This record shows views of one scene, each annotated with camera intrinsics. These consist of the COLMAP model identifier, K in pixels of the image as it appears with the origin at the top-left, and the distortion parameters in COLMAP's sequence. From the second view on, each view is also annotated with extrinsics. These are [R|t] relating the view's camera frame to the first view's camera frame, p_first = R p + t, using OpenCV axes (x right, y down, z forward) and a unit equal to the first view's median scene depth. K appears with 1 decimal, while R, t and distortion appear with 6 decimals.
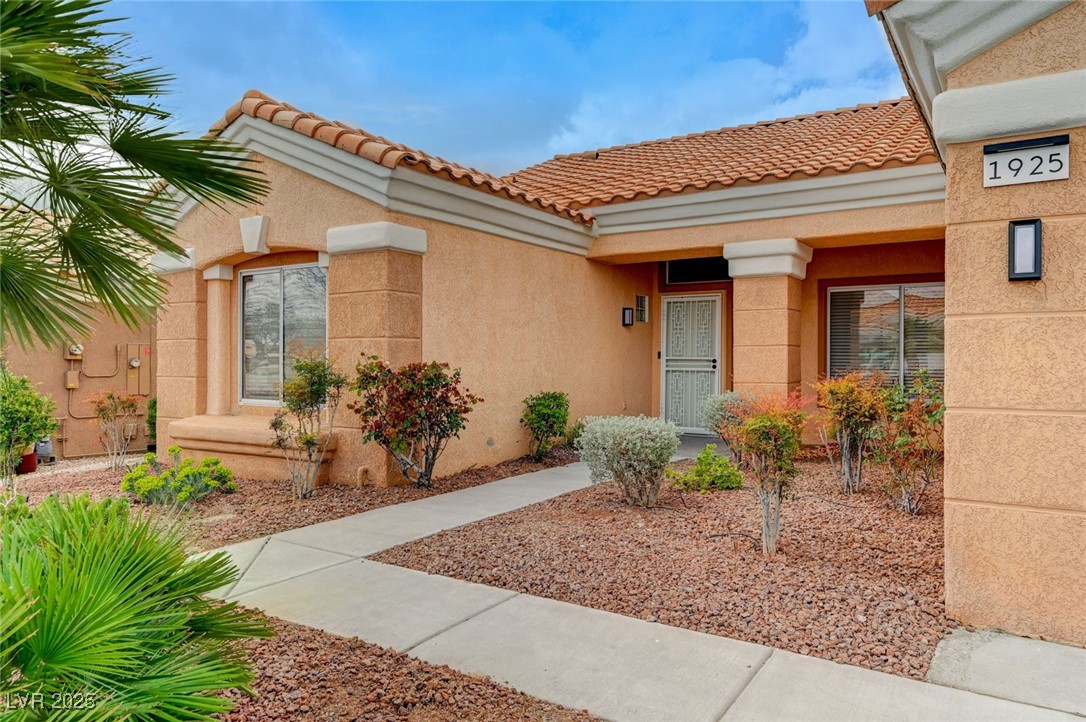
lens RADIAL K [[718.8, 0, 543.0], [0, 718.8, 361.0], [0, 0, 1]] dist [-0.001469, 0.000254]
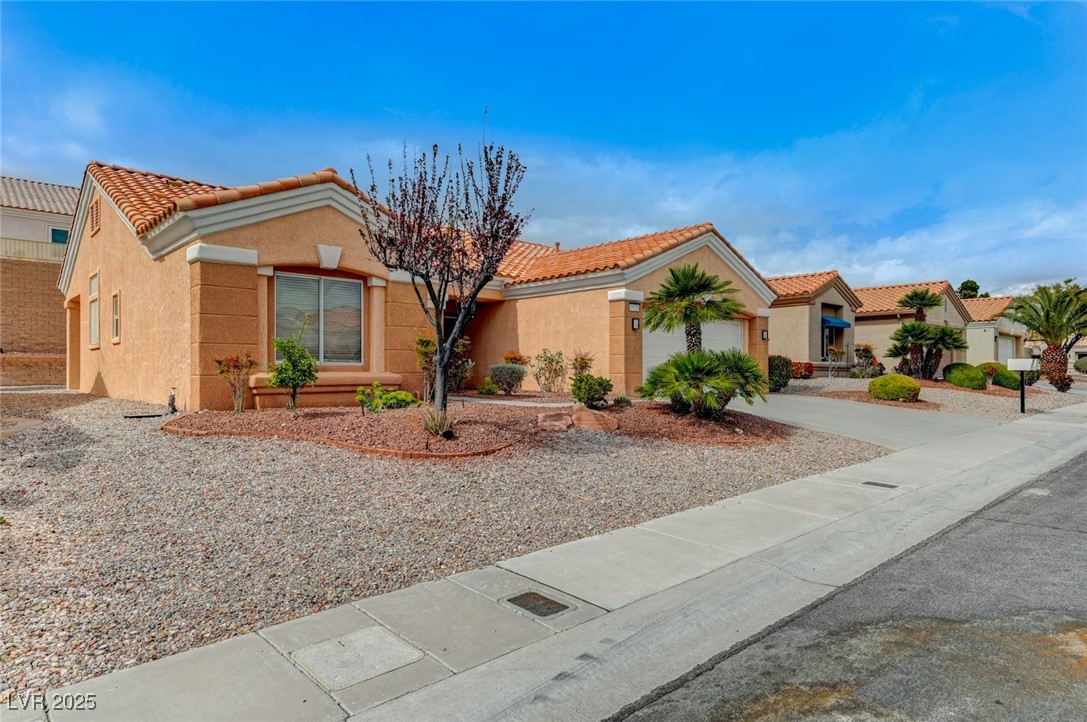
lens RADIAL K [[604.5, 0, 543.5], [0, 604.5, 361.0], [0, 0, 1]] dist [0.001169, 0.000194]
pose [[0.262358, 0.006990, 0.964945, -1.406189], [-0.001875, 0.999976, -0.006733, 0.054898], [-0.964969, -0.000043, 0.262365, 0.187091]]
